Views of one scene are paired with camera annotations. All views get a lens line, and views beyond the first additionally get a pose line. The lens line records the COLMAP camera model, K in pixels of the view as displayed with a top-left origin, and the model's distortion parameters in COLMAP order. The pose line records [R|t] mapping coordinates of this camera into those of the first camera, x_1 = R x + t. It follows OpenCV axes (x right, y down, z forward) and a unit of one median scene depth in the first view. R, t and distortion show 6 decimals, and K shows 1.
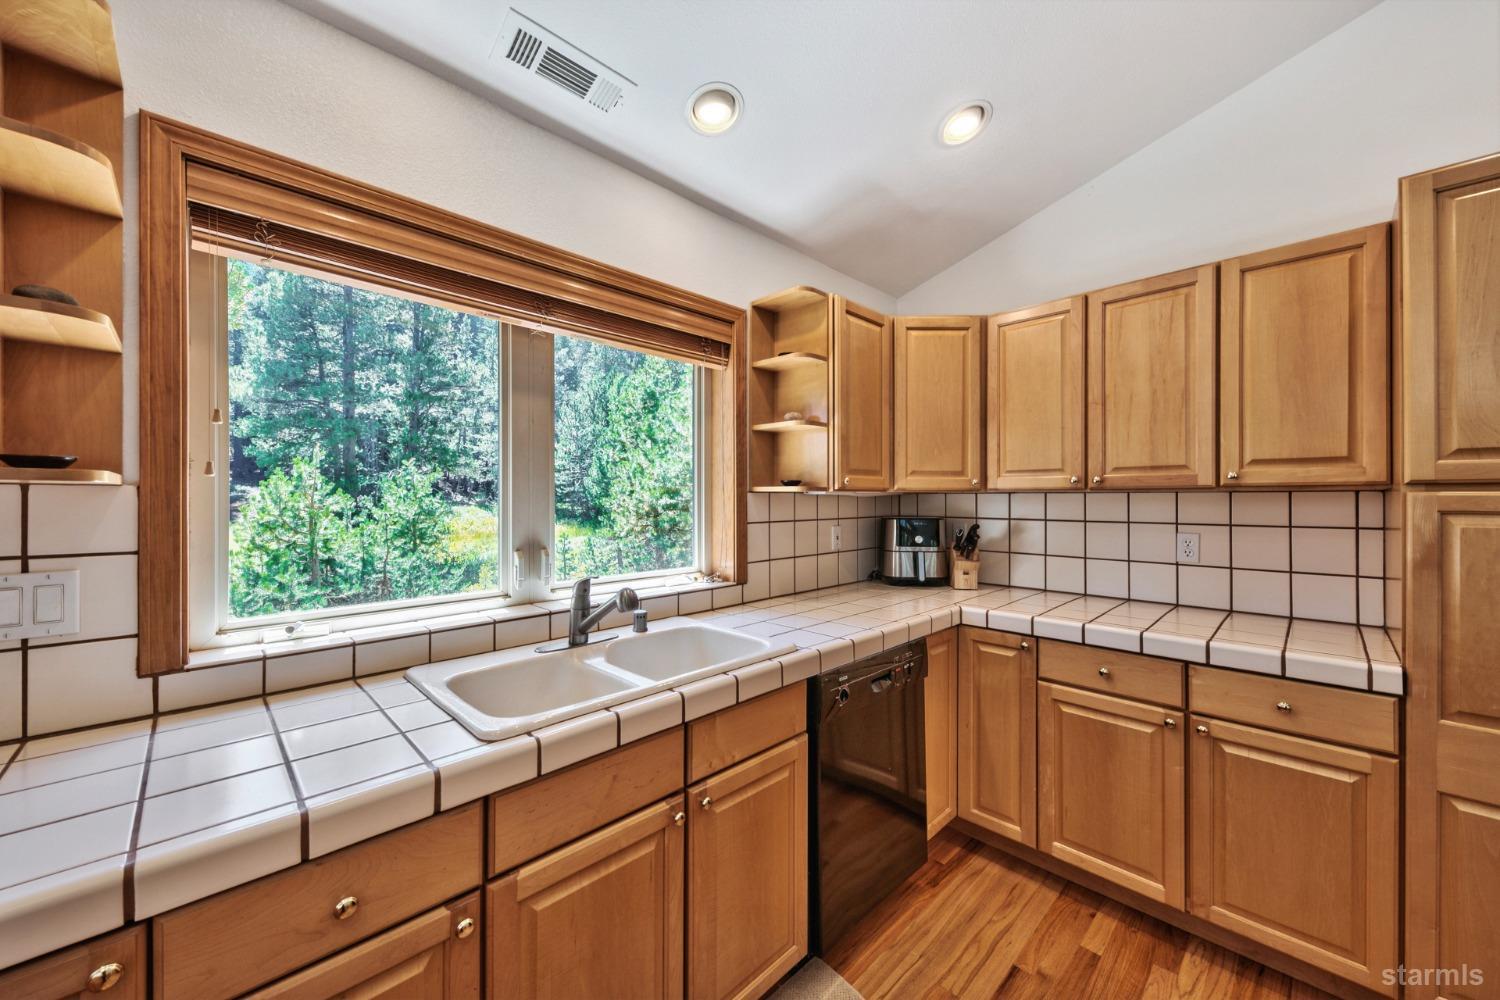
lens RADIAL K [[548.1, 0, 744.5], [0, 548.1, 494.8], [0, 0, 1]] dist [-0.000670, -0.000455]
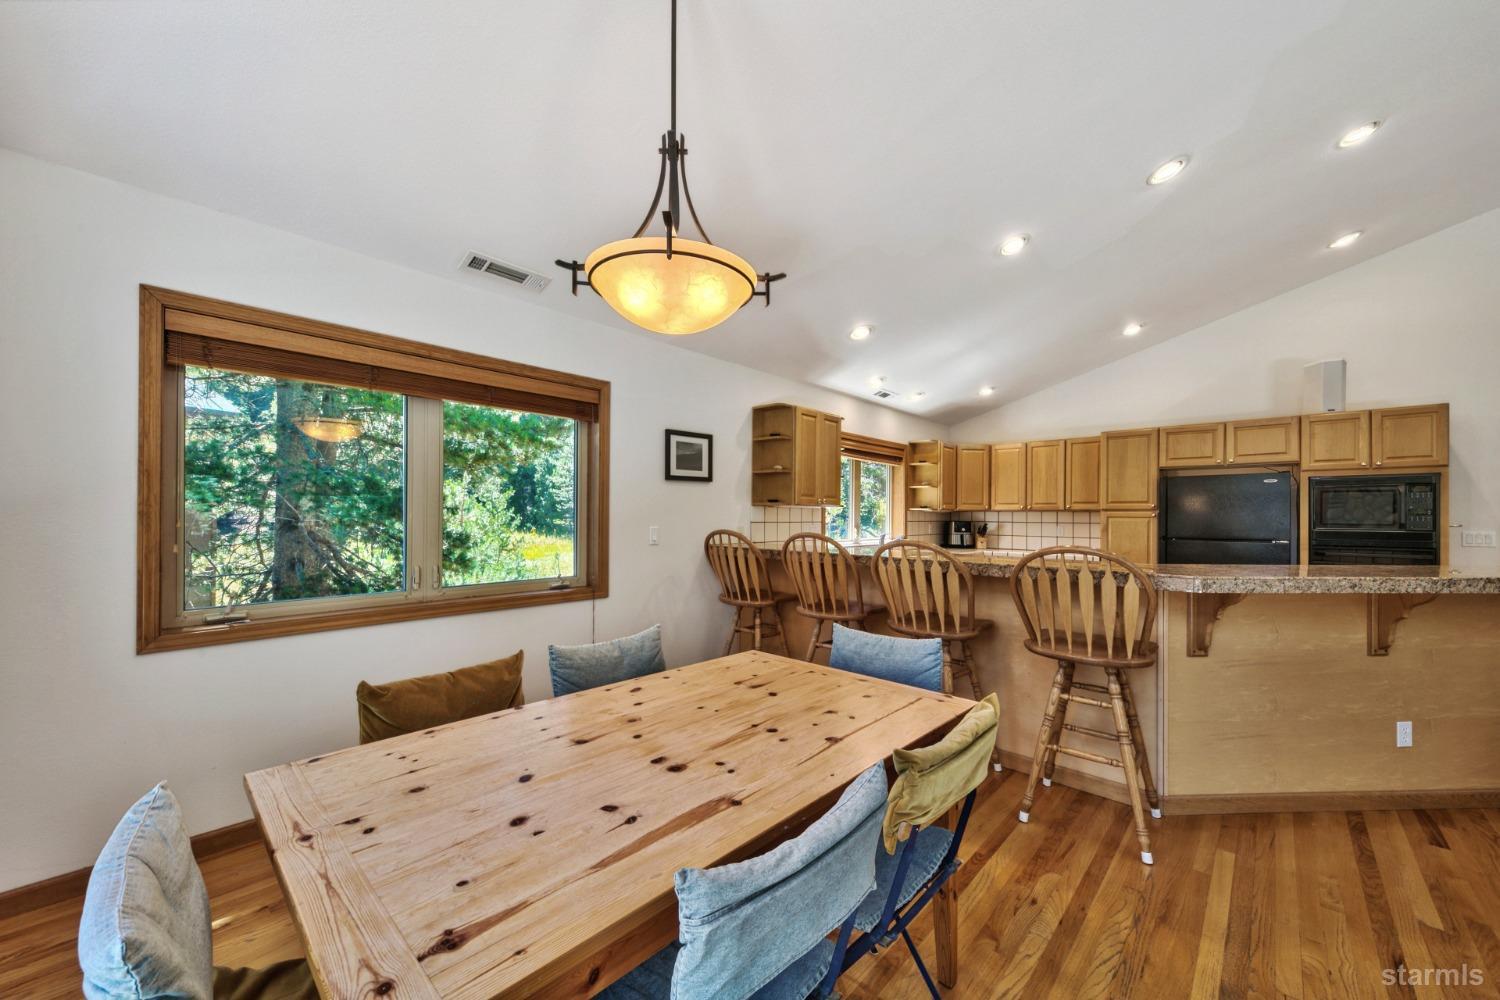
lens RADIAL K [[528.5, 0, 752.5], [0, 528.5, 515.8], [0, 0, 1]] dist [0.003176, 0.000009]
pose [[0.999301, 0.010270, 0.035934, -0.829400], [-0.010433, 0.999936, 0.004344, 0.018551], [-0.035887, -0.004716, 0.999345, -1.568794]]
